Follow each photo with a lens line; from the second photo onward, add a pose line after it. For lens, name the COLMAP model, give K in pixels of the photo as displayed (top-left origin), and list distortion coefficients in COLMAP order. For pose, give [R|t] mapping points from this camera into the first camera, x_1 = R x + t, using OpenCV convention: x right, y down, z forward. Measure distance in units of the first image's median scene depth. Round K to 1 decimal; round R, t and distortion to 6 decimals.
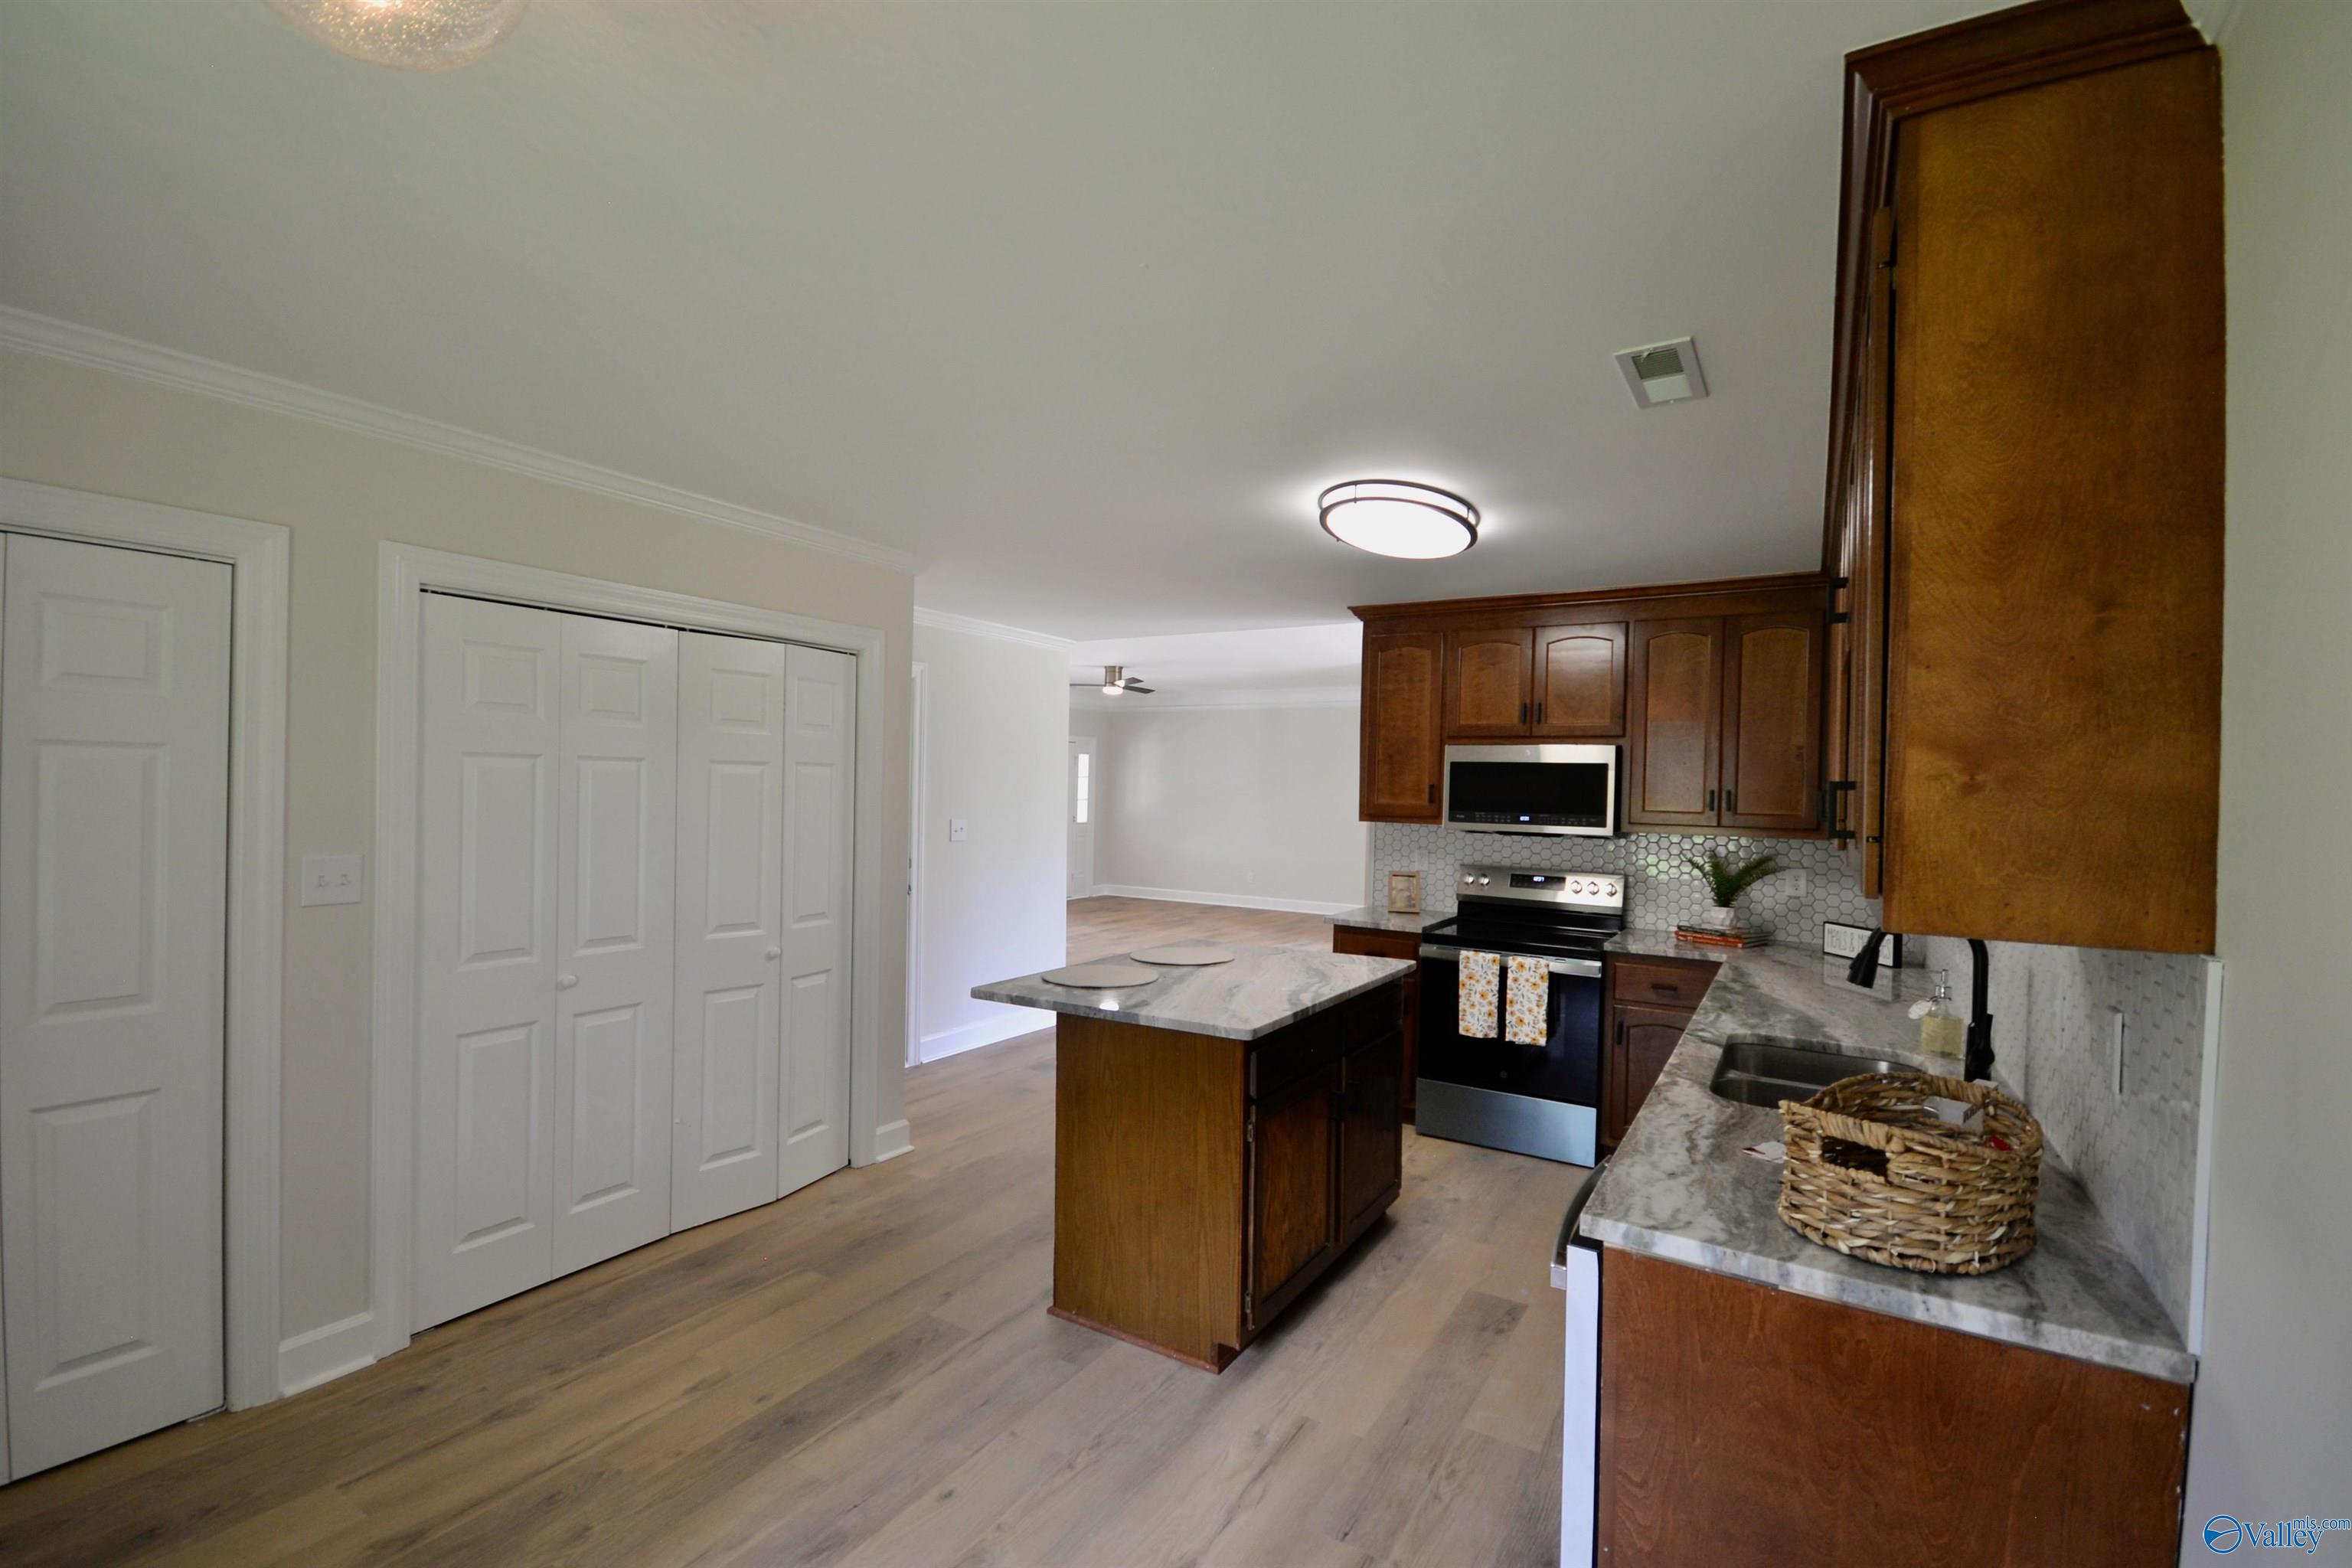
lens RADIAL K [[1028.3, 0, 1185.3], [0, 1028.3, 793.0], [0, 0, 1]] dist [-0.004084, 0.000501]
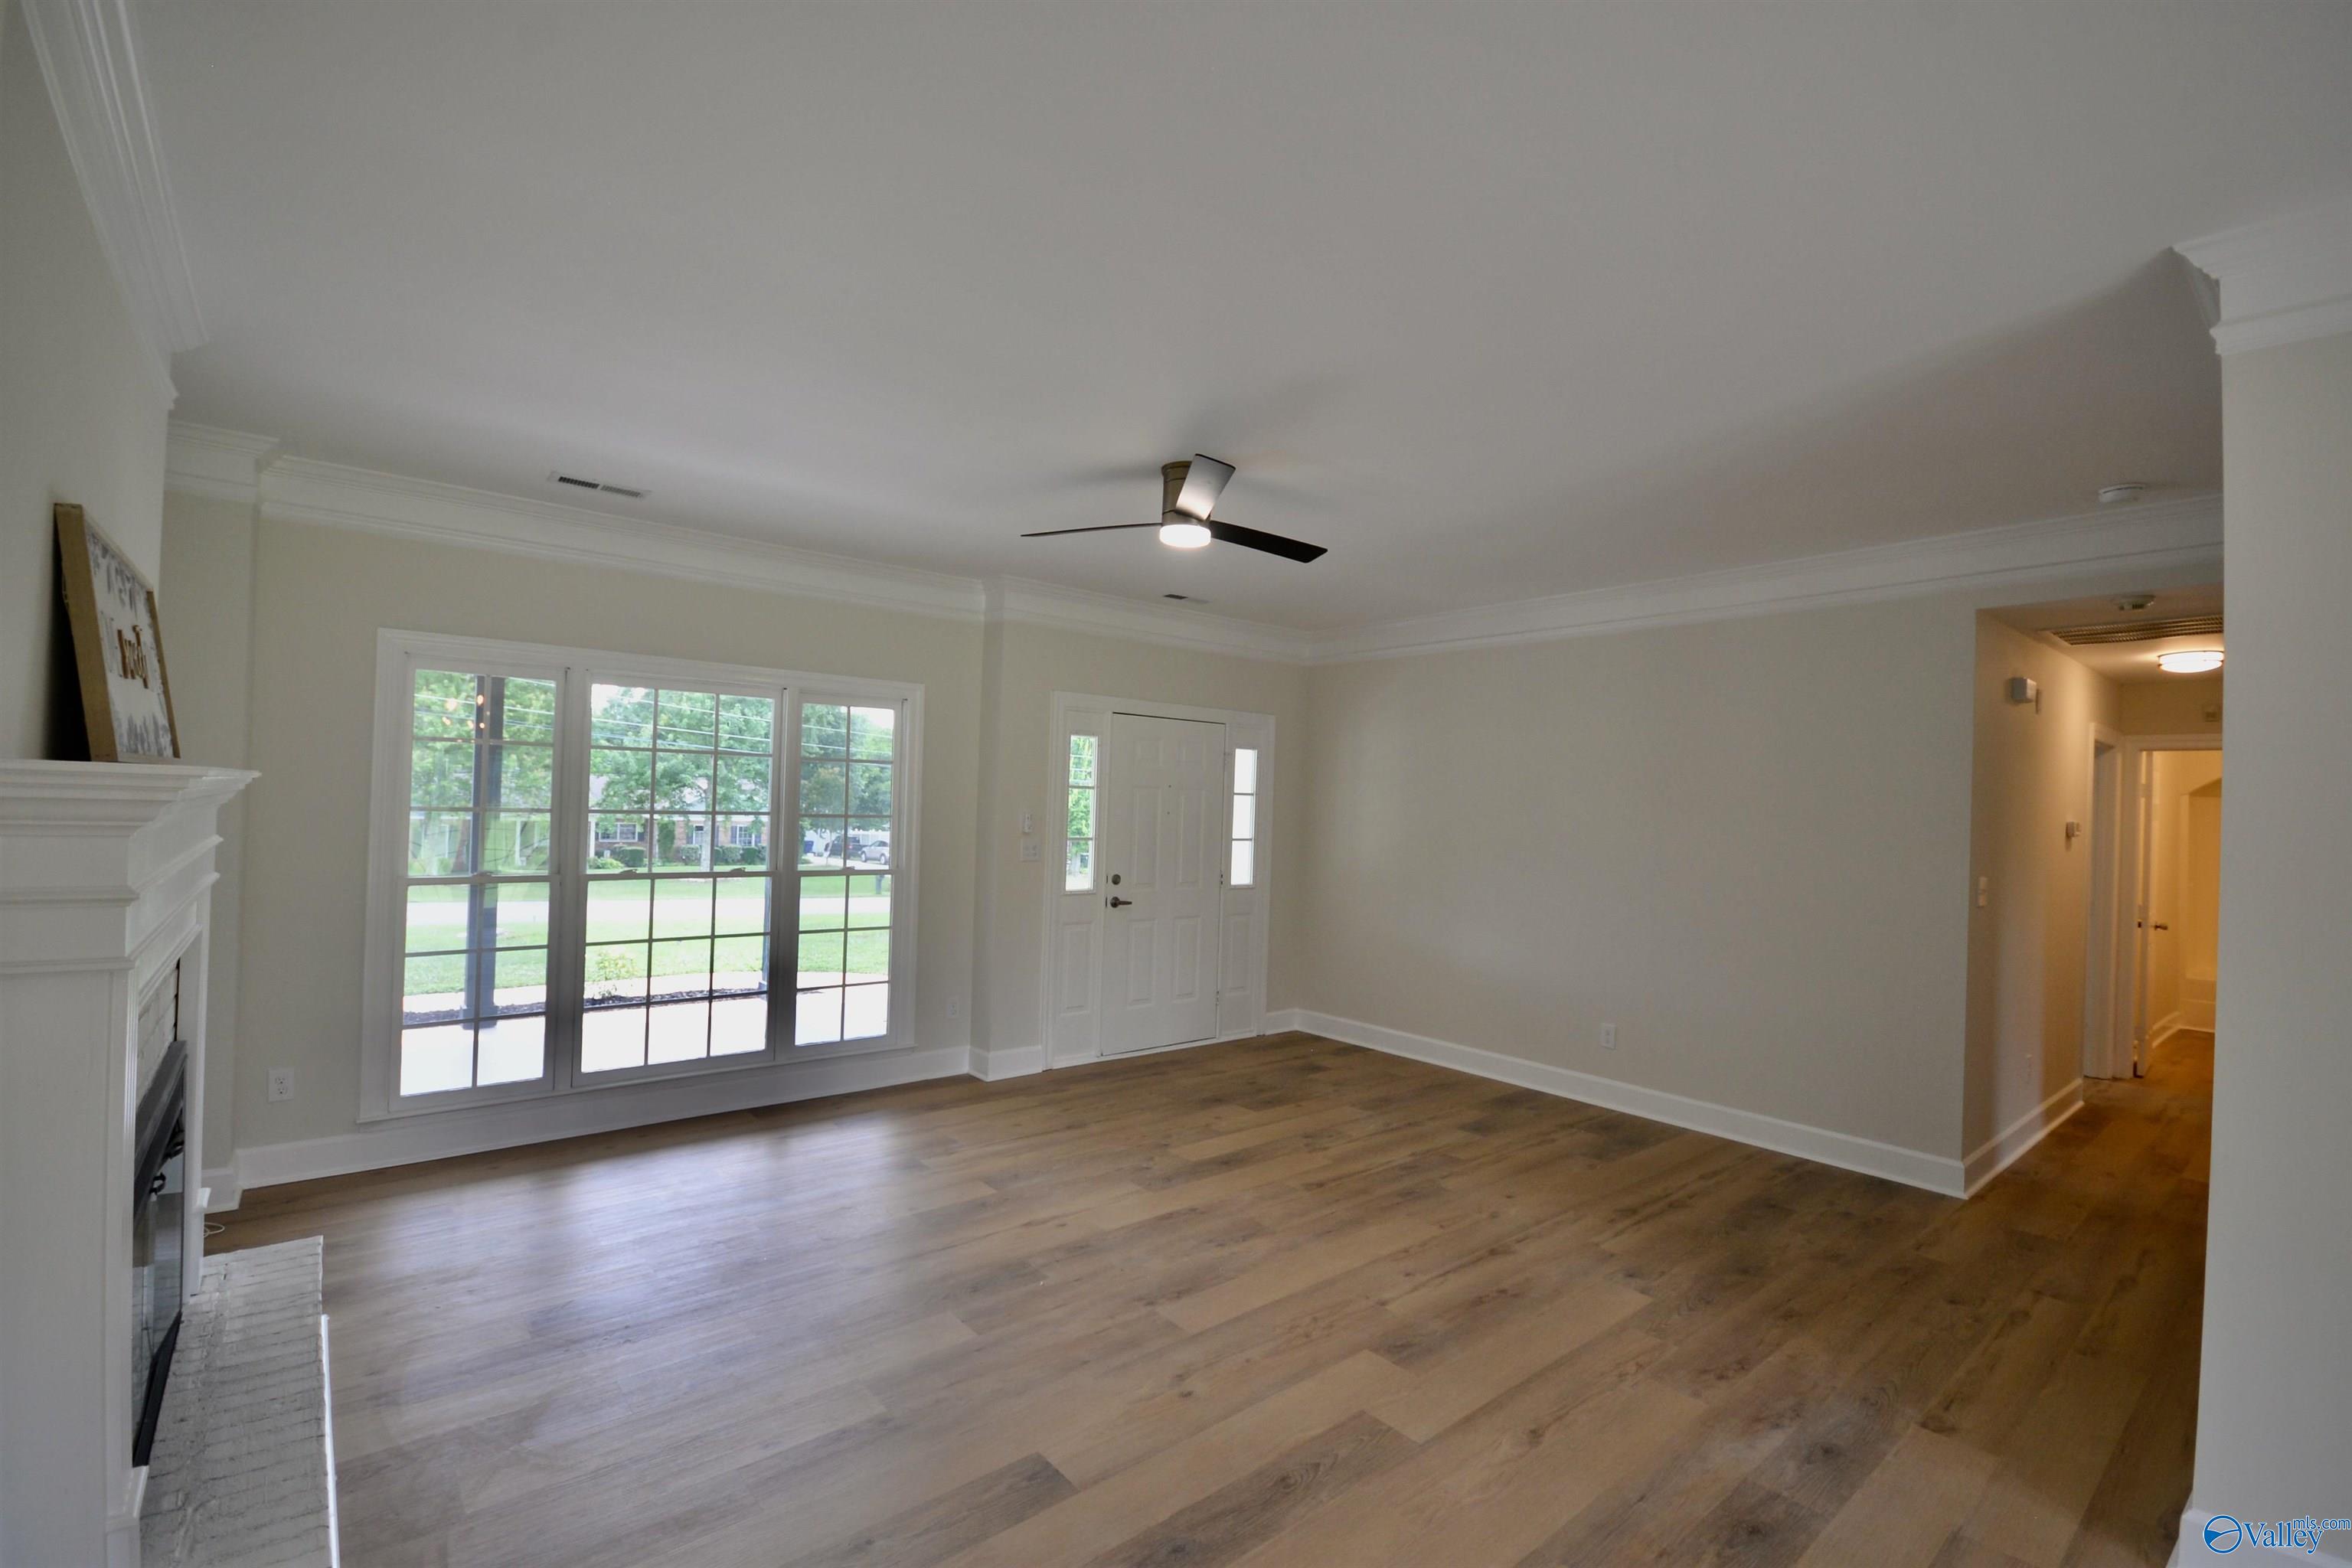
lens RADIAL K [[1028.3, 0, 1178.1], [0, 1028.3, 788.7], [0, 0, 1]] dist [-0.004084, 0.000501]
pose [[0.946124, 0.000775, -0.323804, 0.099716], [-0.011842, 0.999411, -0.032210, -0.005911], [0.323588, 0.034309, 0.945576, 1.632561]]
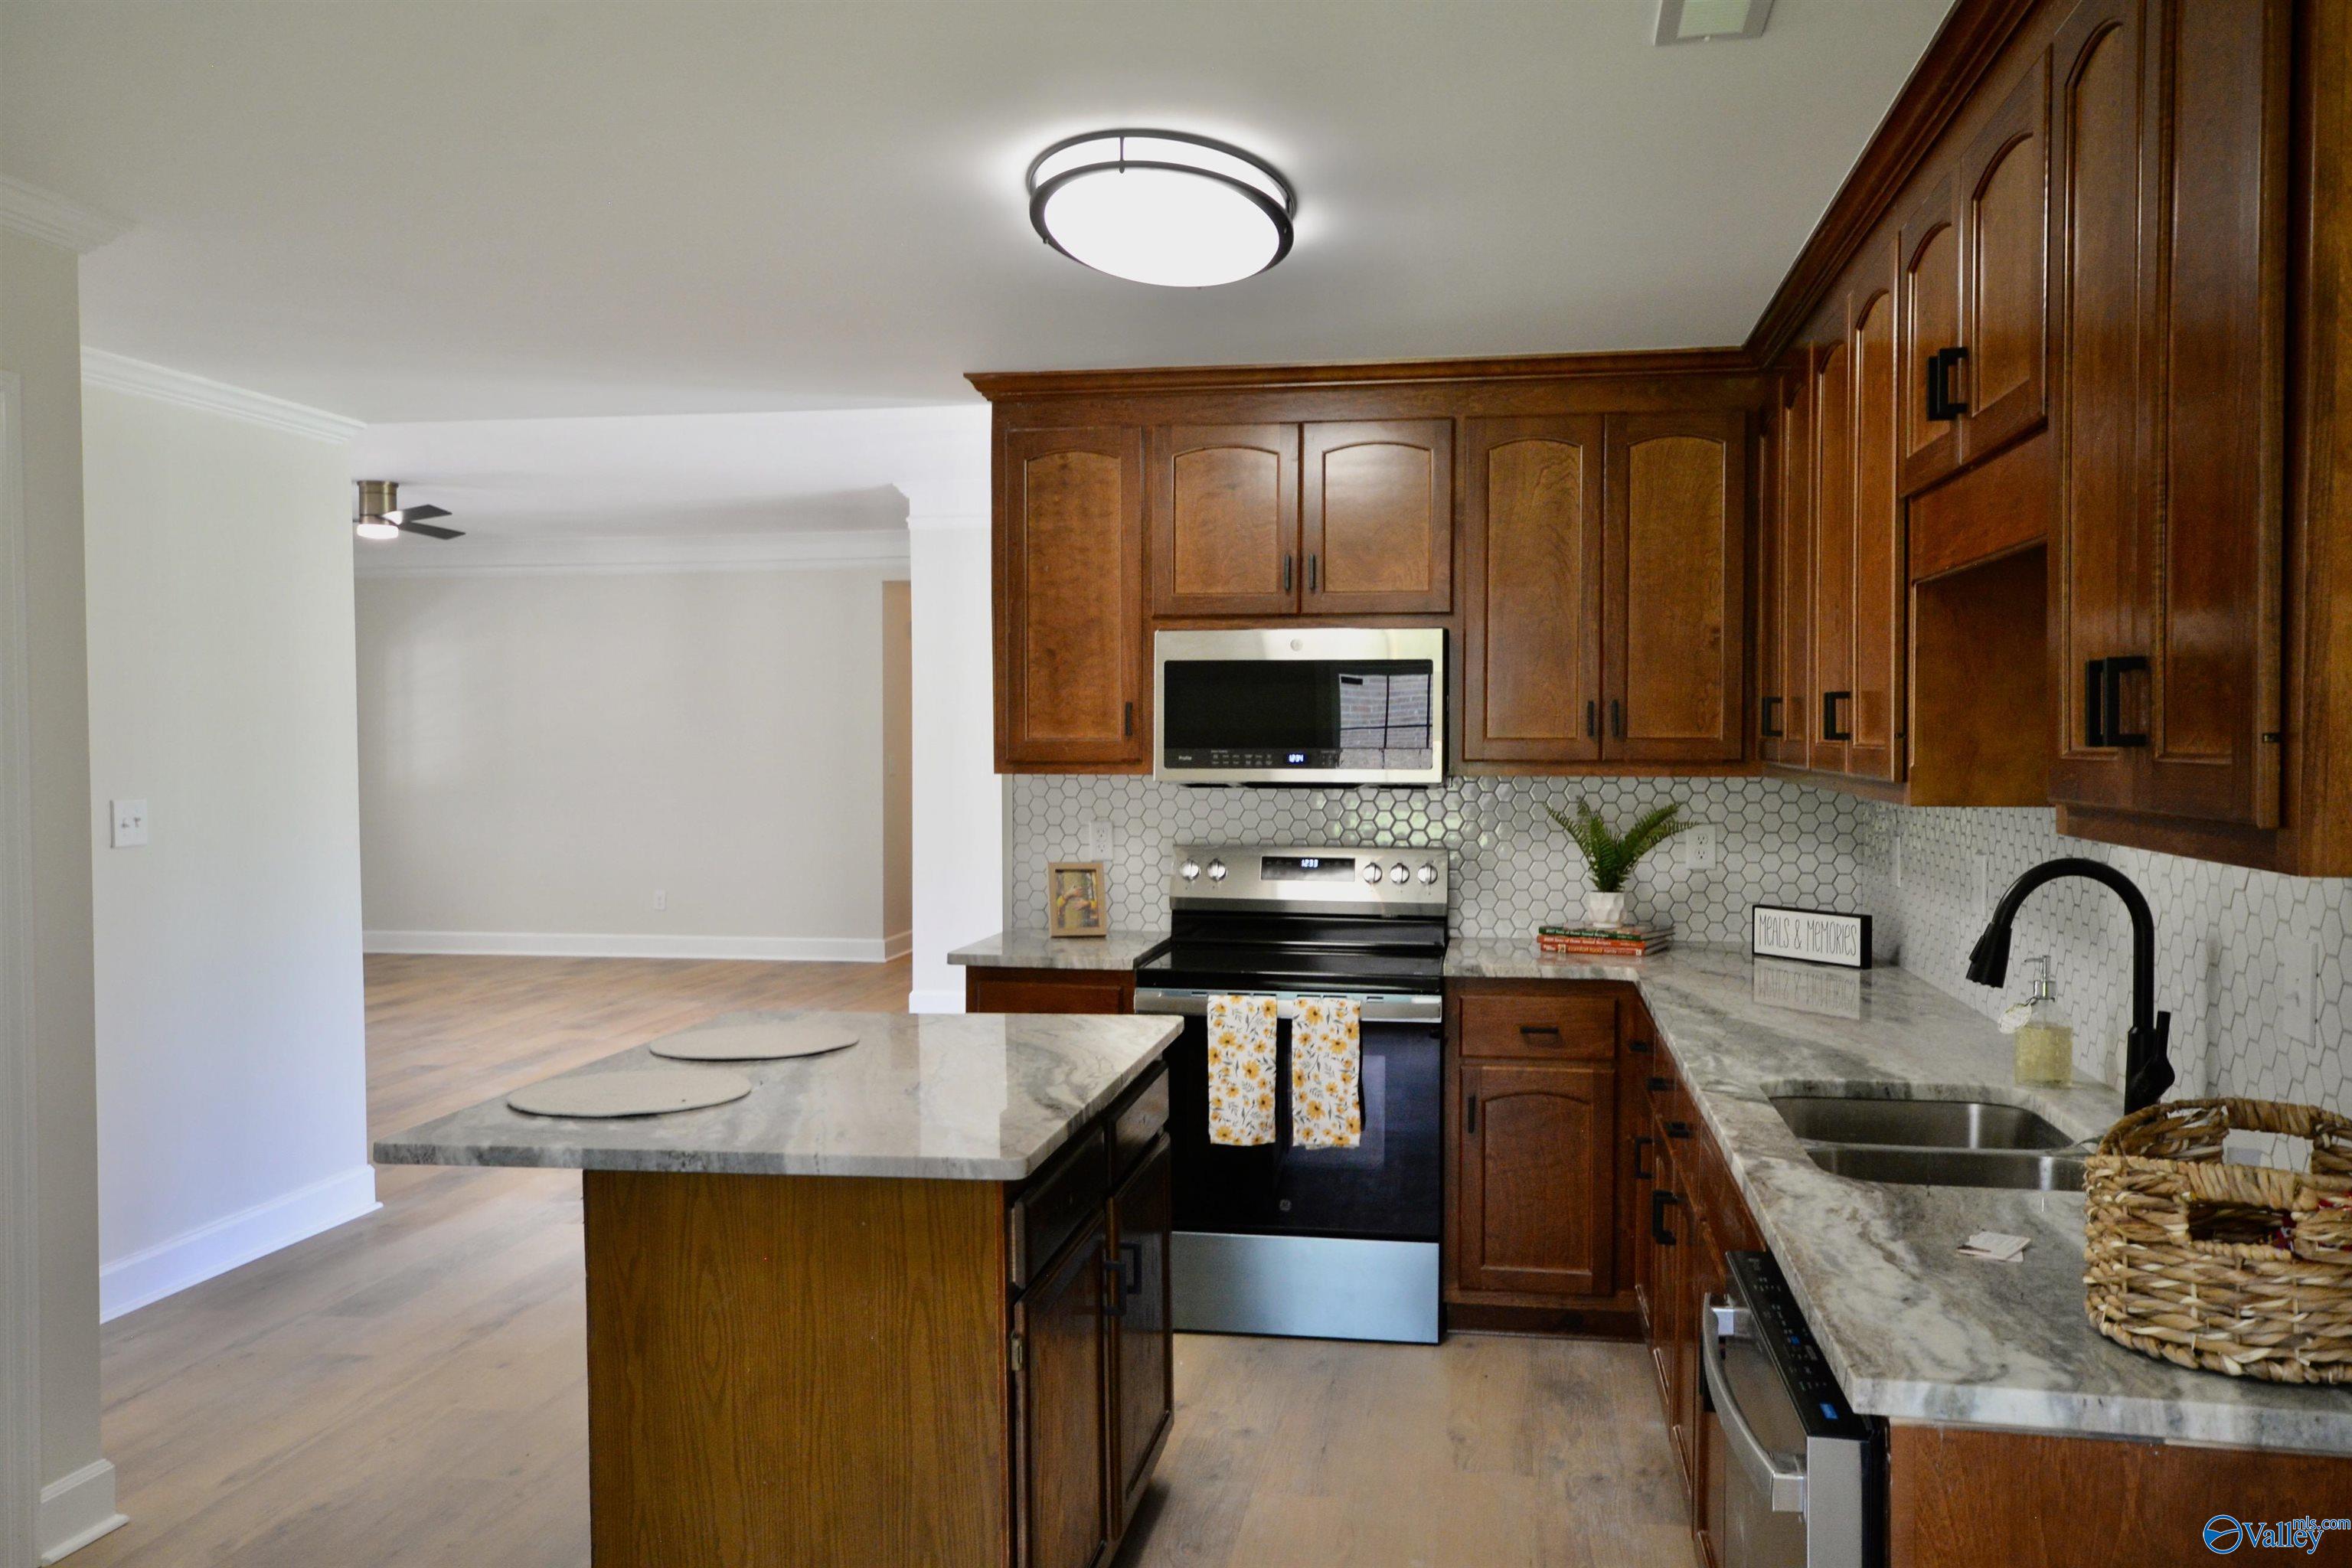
lens RADIAL K [[1909.1, 0, 1184.7], [0, 1909.1, 782.6], [0, 0, 1]] dist [-0.000627, 0.045829]
pose [[0.929068, -0.034257, 0.368319, -0.128486], [0.025286, 0.999255, 0.029158, 0.006376], [-0.369043, -0.017776, 0.929242, 0.036867]]
